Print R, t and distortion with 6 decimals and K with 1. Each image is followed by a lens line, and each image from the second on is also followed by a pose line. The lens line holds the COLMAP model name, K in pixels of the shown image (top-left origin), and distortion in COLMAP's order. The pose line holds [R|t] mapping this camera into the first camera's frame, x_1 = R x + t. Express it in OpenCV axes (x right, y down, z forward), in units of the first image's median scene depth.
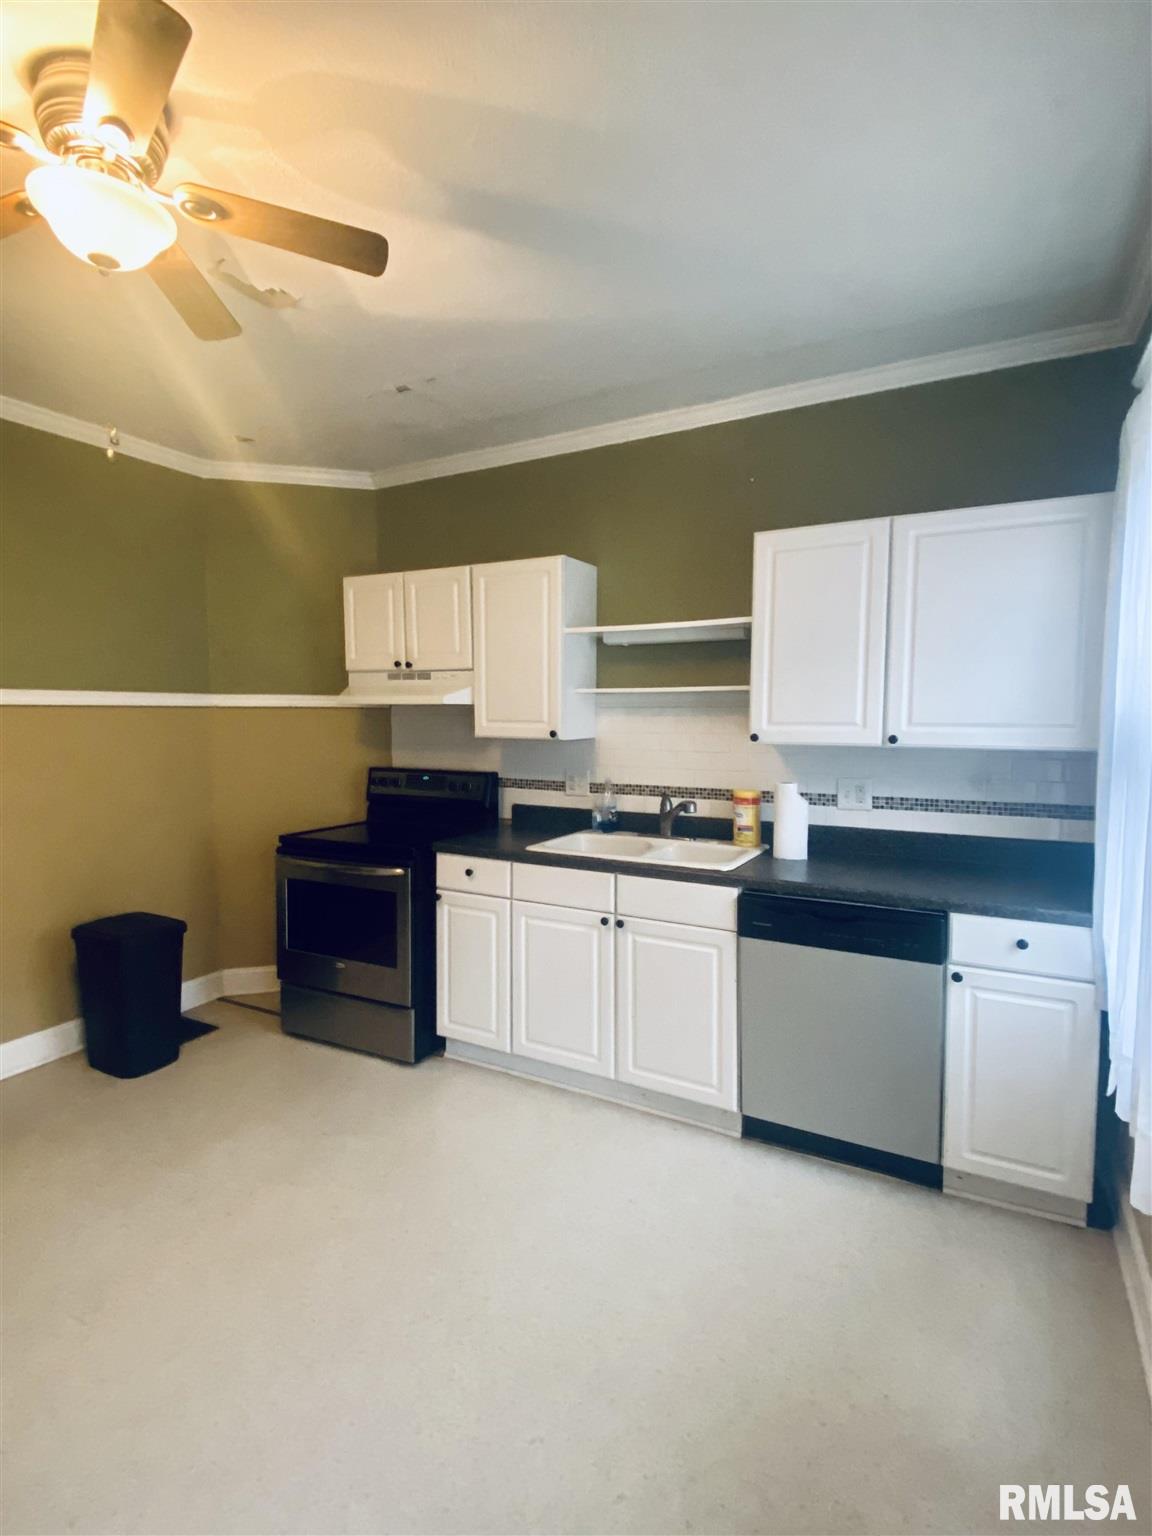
lens RADIAL K [[752.1, 0, 576.4], [0, 752.1, 762.3], [0, 0, 1]] dist [-0.013963, -0.001765]
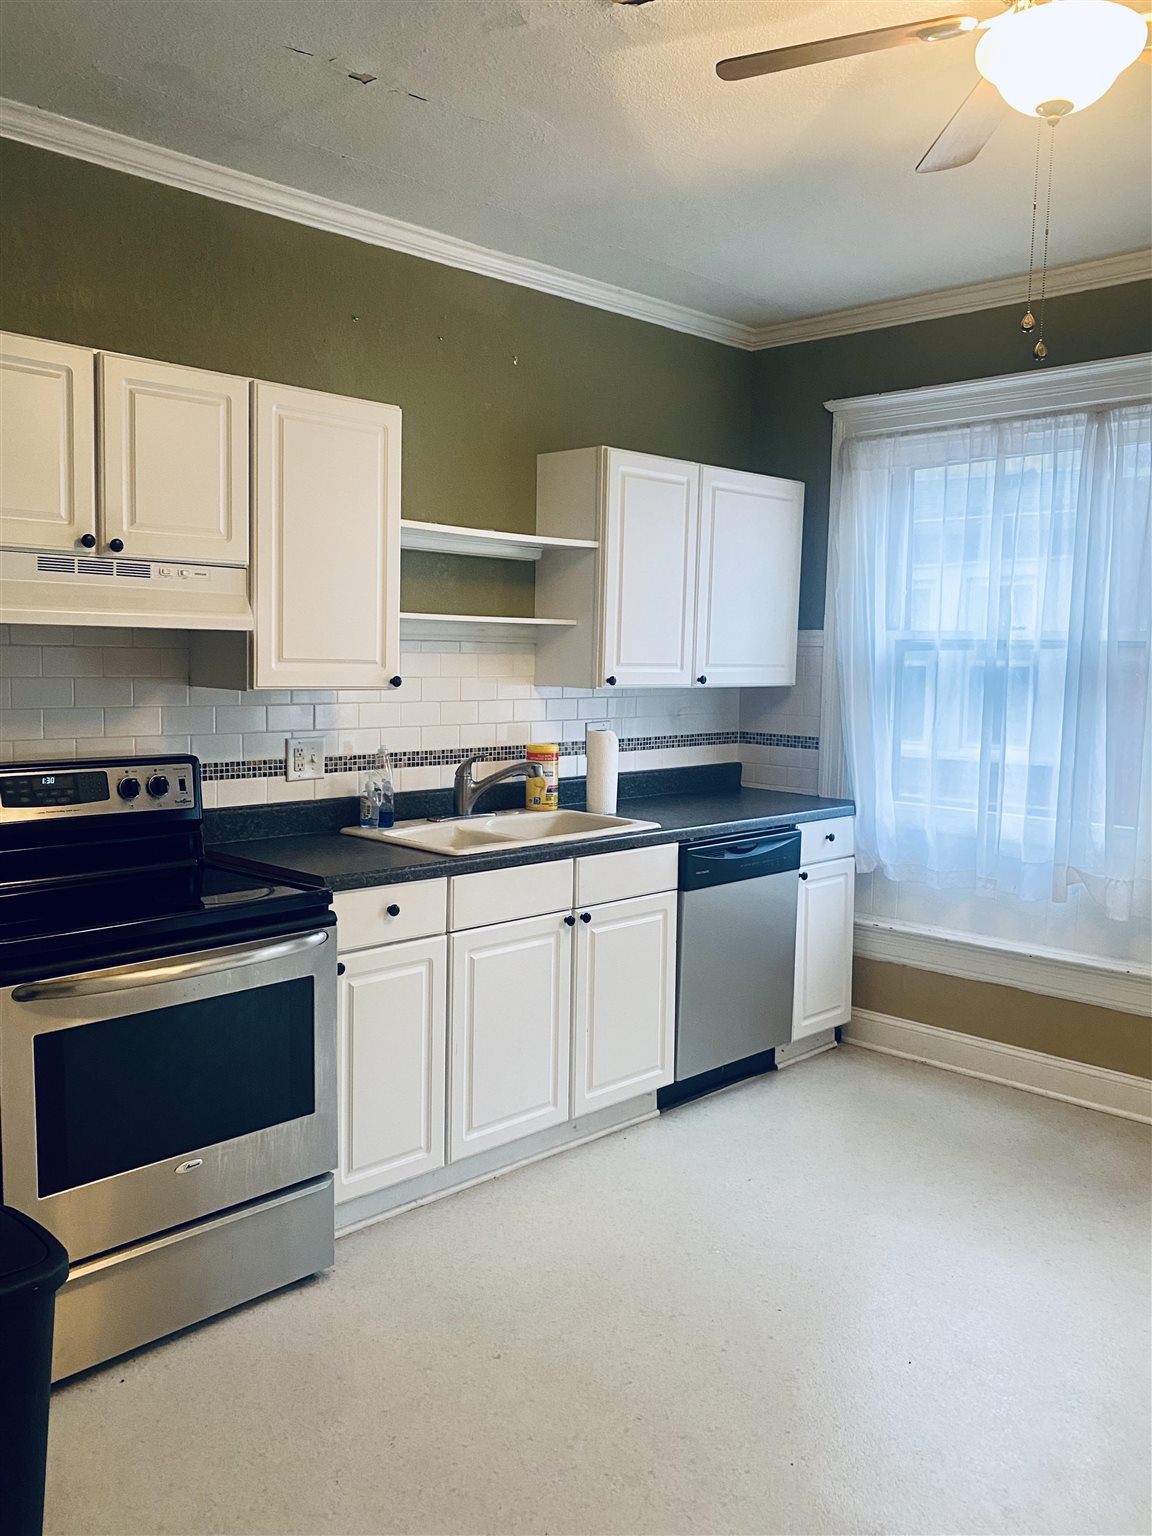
lens RADIAL K [[1236.8, 0, 578.4], [0, 1236.8, 771.1], [0, 0, 1]] dist [-0.016287, -0.015624]
pose [[0.276764, -0.087525, 0.956943, -1.099134], [0.046728, 0.995891, 0.077573, -0.038637], [-0.959801, 0.023247, 0.279717, 0.591594]]
